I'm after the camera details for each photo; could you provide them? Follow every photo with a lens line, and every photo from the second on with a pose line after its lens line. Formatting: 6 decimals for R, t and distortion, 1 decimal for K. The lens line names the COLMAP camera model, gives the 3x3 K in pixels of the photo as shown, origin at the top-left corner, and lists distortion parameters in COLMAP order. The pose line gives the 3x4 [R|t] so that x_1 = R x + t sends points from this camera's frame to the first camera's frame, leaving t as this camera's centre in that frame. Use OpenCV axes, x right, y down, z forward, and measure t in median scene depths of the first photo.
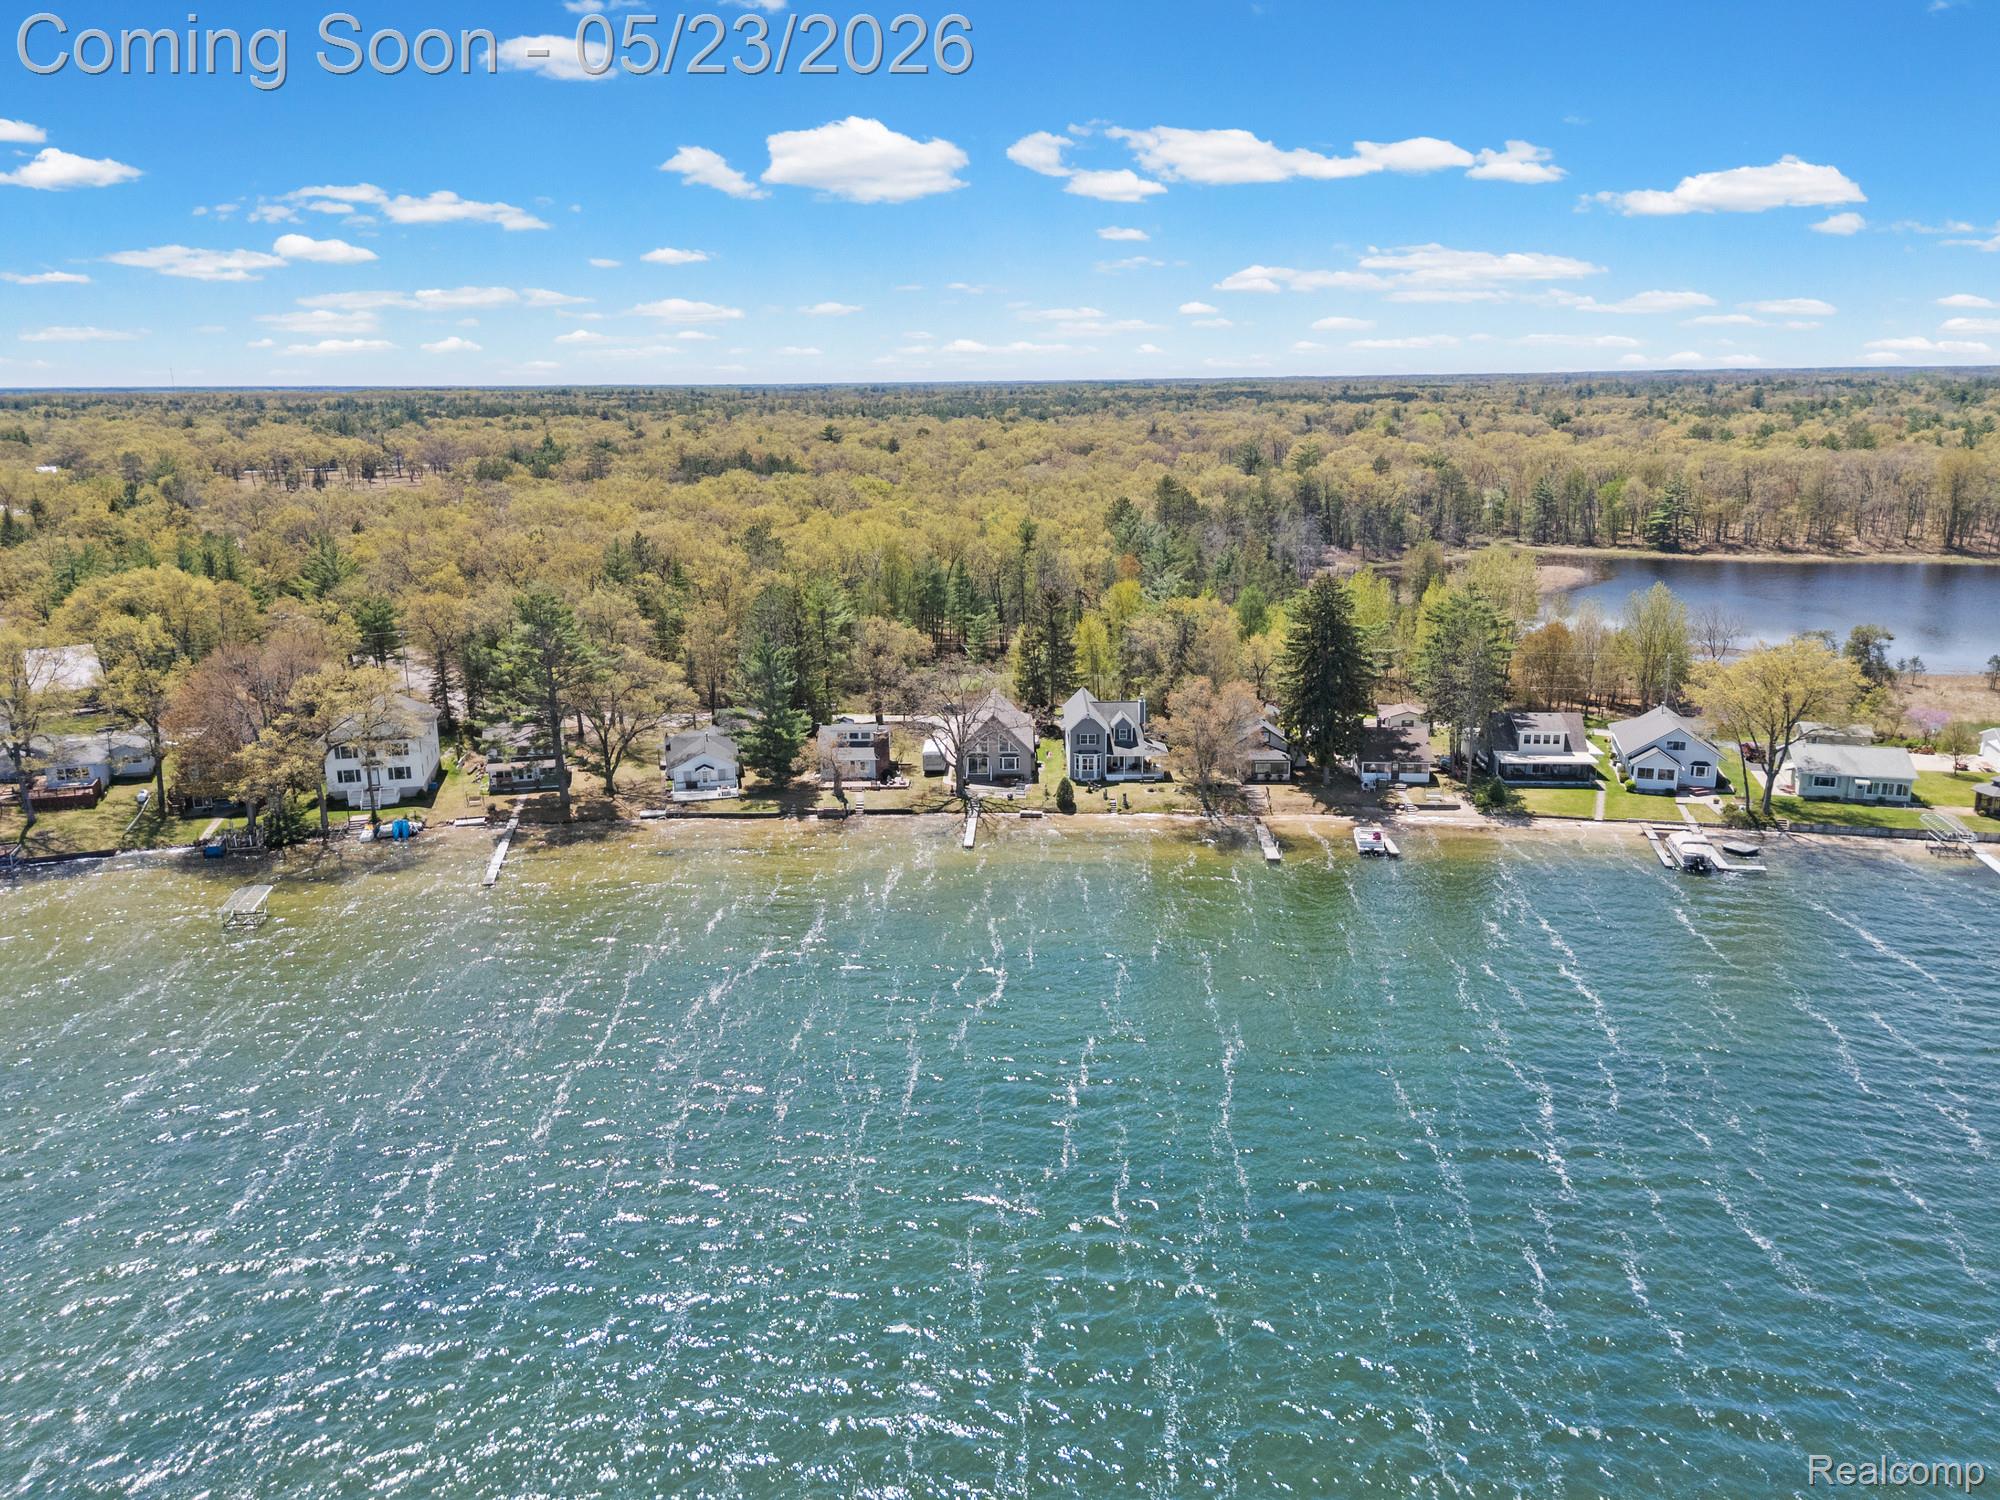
lens RADIAL K [[1457.4, 0, 1003.6], [0, 1457.4, 755.4], [0, 0, 1]] dist [0.078073, -0.071581]
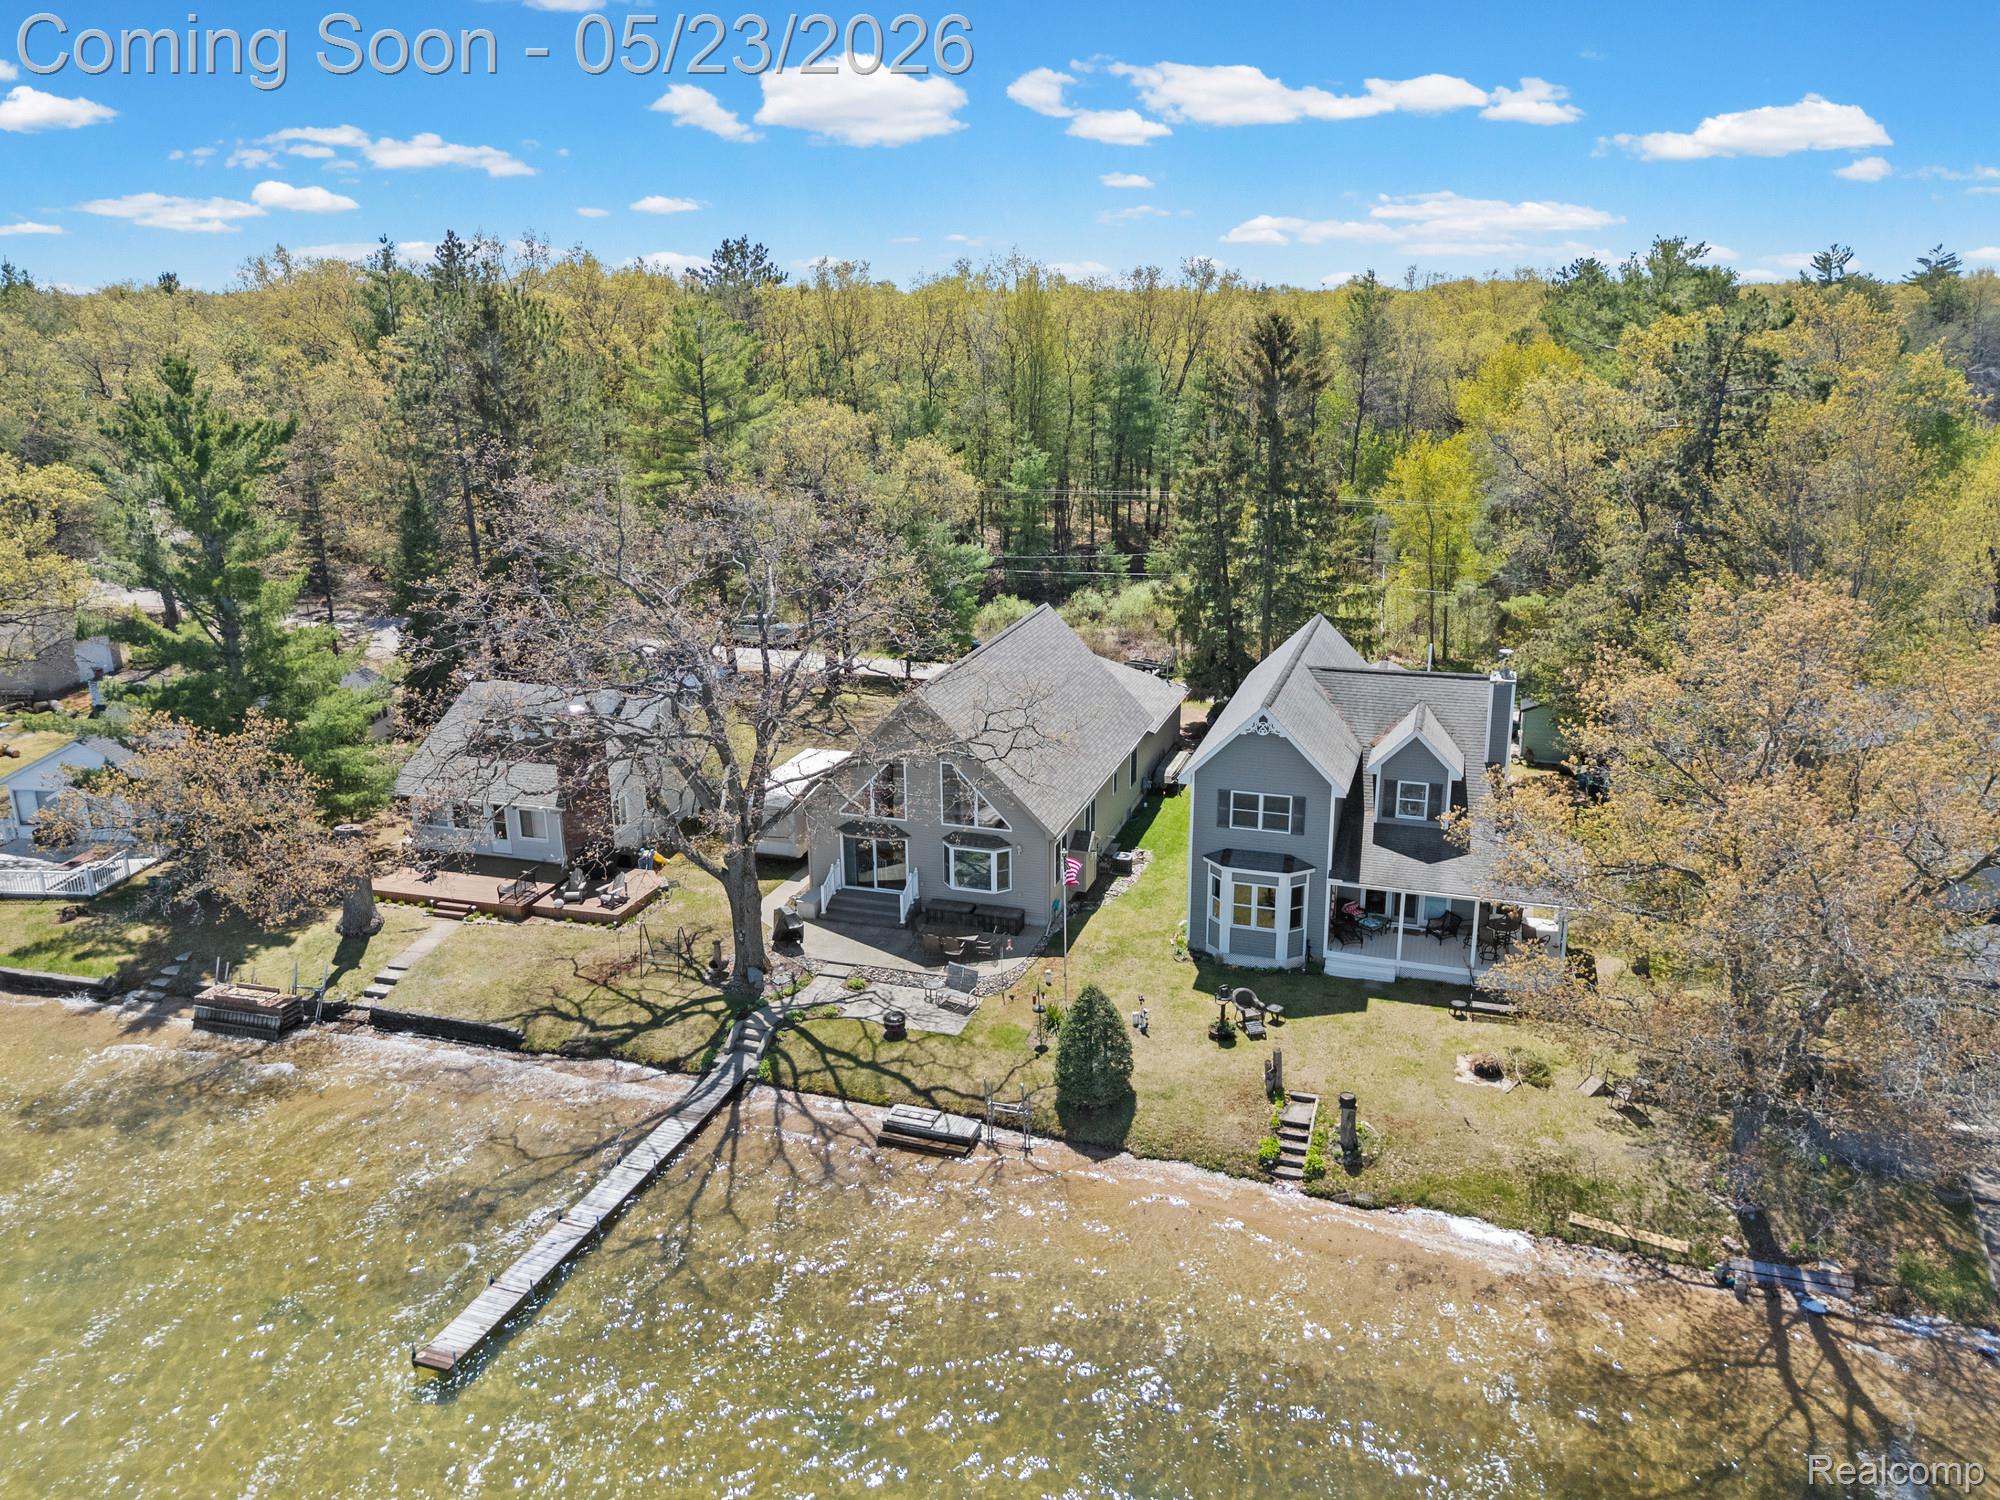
lens RADIAL K [[1447.9, 0, 1000.0], [0, 1447.9, 750.0], [0, 0, 1]] dist [0.087365, -0.078219]
pose [[0.952206, 0.084824, -0.293444, 0.091950], [-0.071196, 0.995842, 0.056838, -0.034841], [0.297045, -0.033230, 0.954285, 0.762585]]
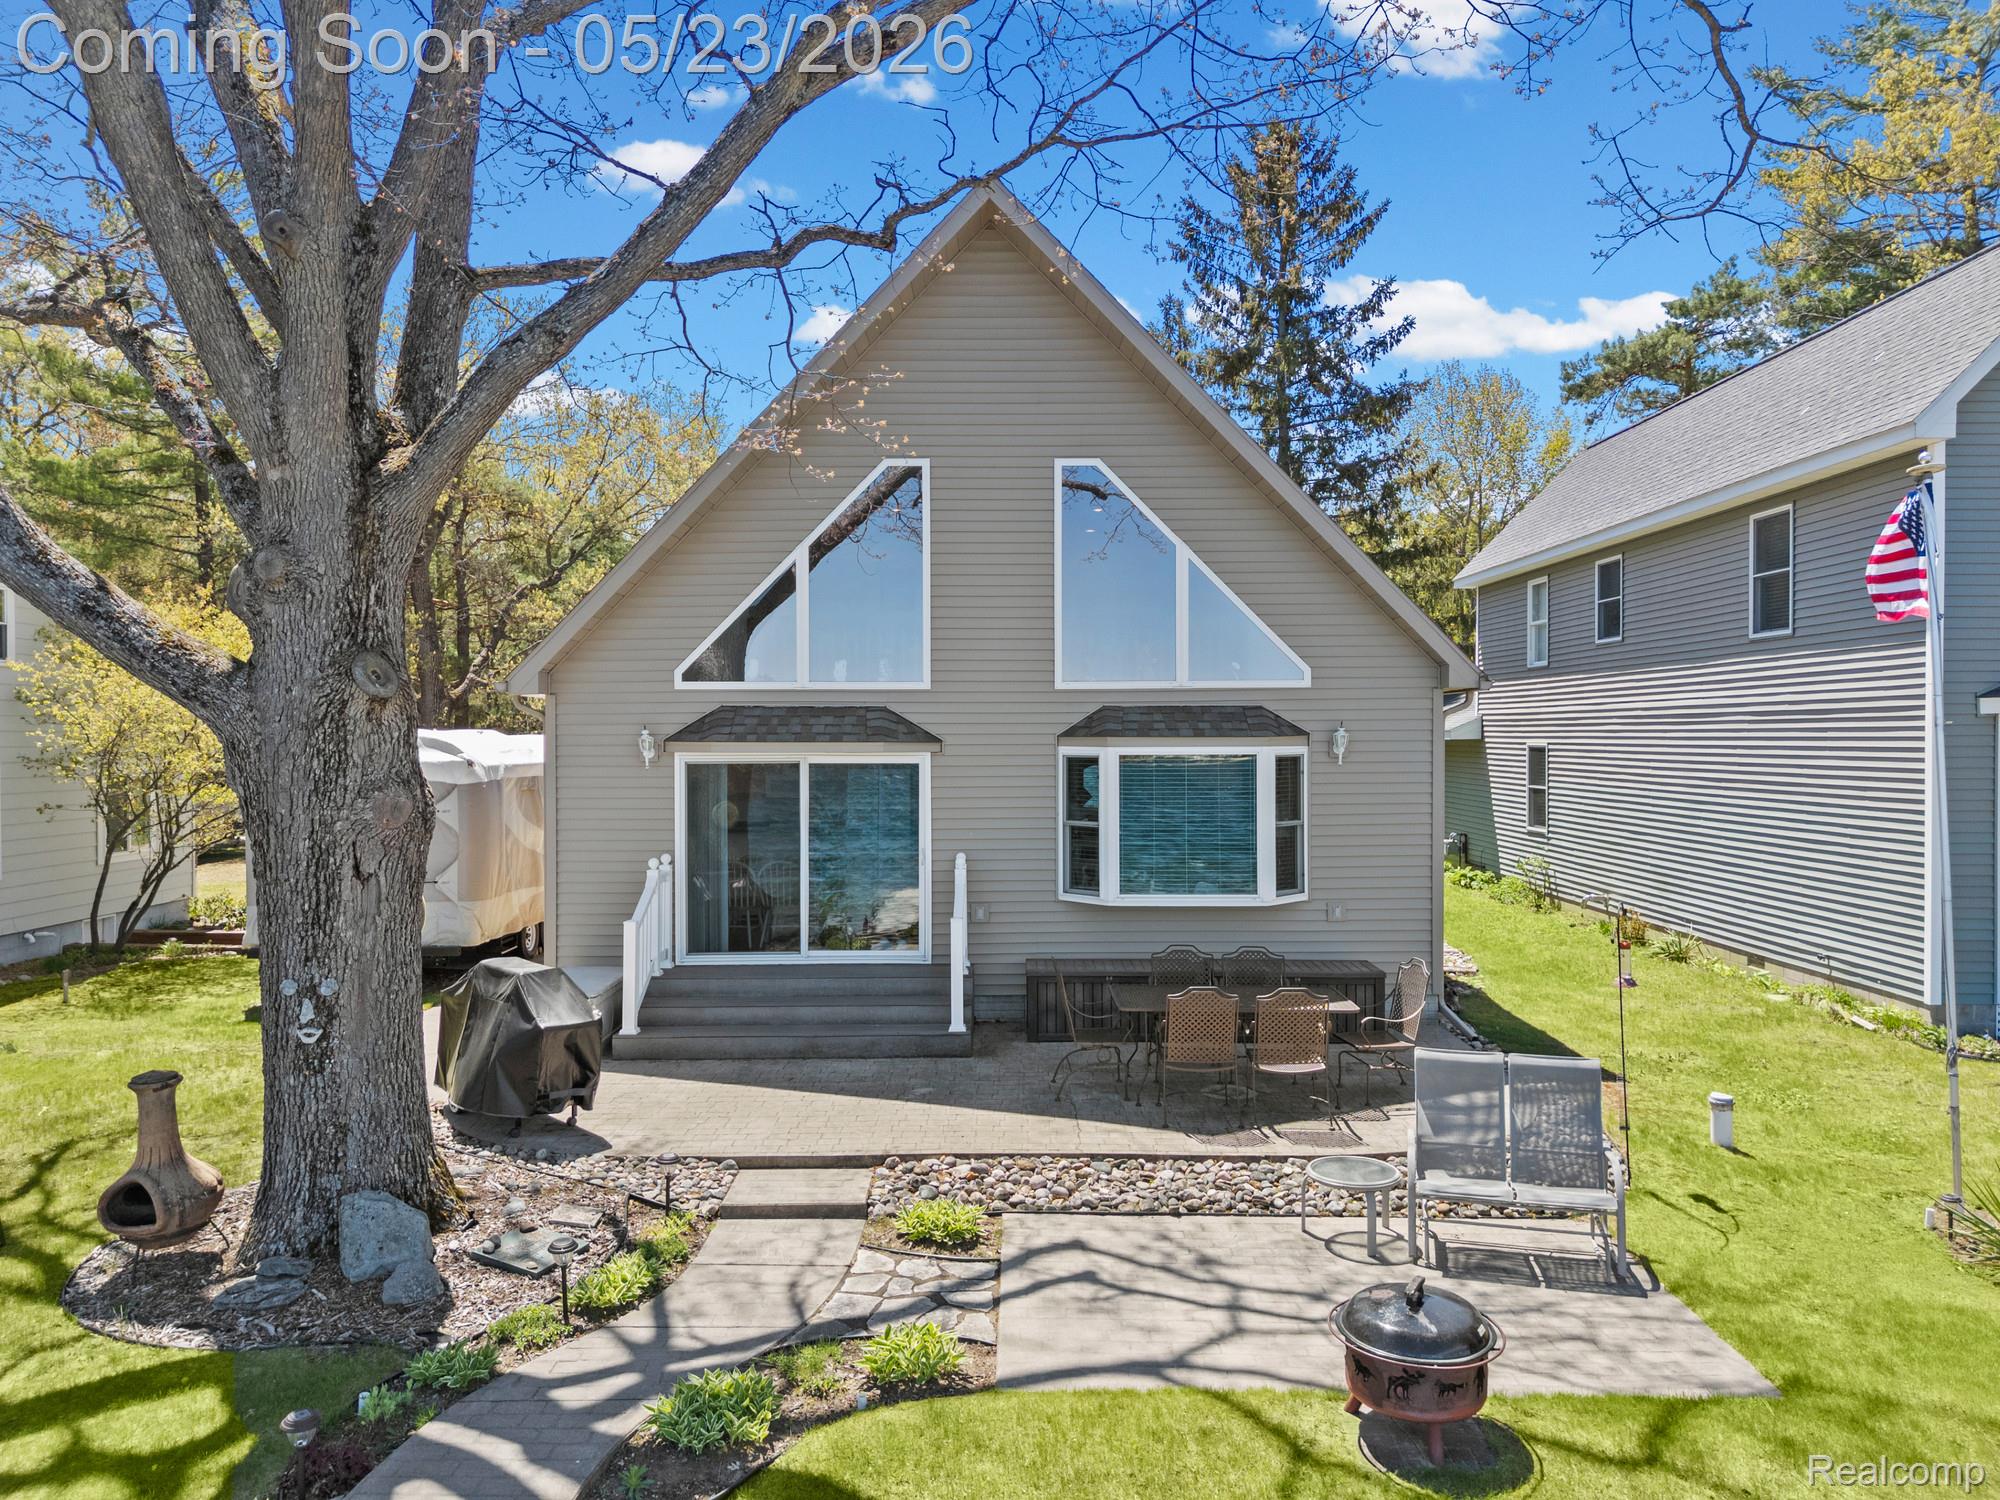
lens RADIAL K [[1457.4, 0, 1003.6], [0, 1457.4, 755.4], [0, 0, 1]] dist [0.078073, -0.071581]
pose [[0.999985, 0.001960, 0.005132, -0.007065], [-0.000692, 0.971683, -0.236288, 0.021634], [-0.005450, 0.236281, 0.971670, 0.954133]]
